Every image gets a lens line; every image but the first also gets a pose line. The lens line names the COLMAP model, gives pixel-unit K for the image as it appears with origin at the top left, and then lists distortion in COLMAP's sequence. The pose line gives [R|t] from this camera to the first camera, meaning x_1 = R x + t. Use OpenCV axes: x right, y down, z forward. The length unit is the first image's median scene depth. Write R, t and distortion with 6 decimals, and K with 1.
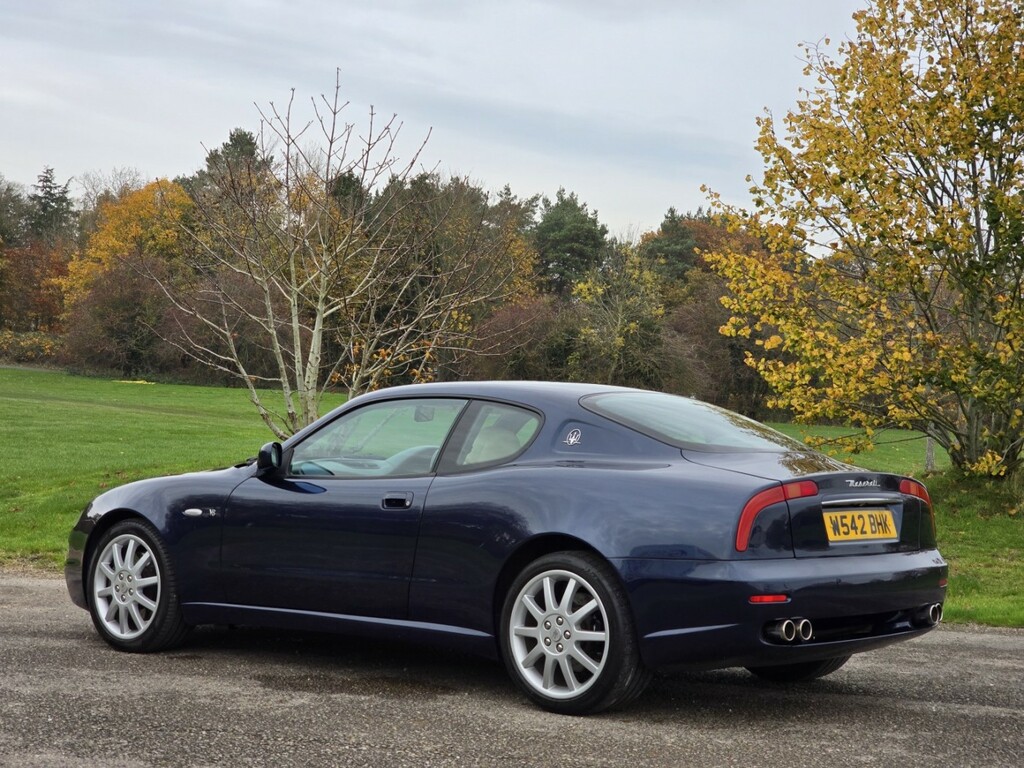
lens RADIAL K [[1863.8, 0, 513.0], [0, 1863.8, 490.1], [0, 0, 1]] dist [-0.205862, 1.465587]
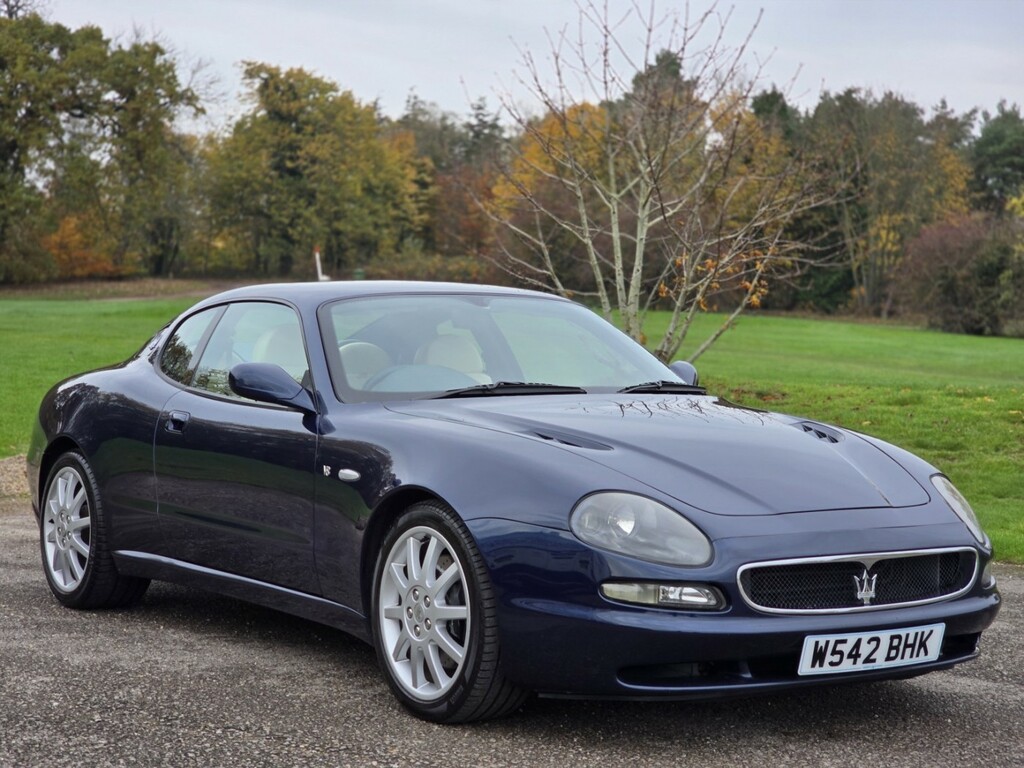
lens RADIAL K [[1863.8, 0, 513.0], [0, 1863.8, 490.1], [0, 0, 1]] dist [-0.205862, 1.465587]
pose [[0.973885, 0.013944, -0.226613, 0.042624], [-0.004468, 0.999096, 0.042275, -0.001306], [0.226998, -0.040158, 0.973067, 0.090543]]
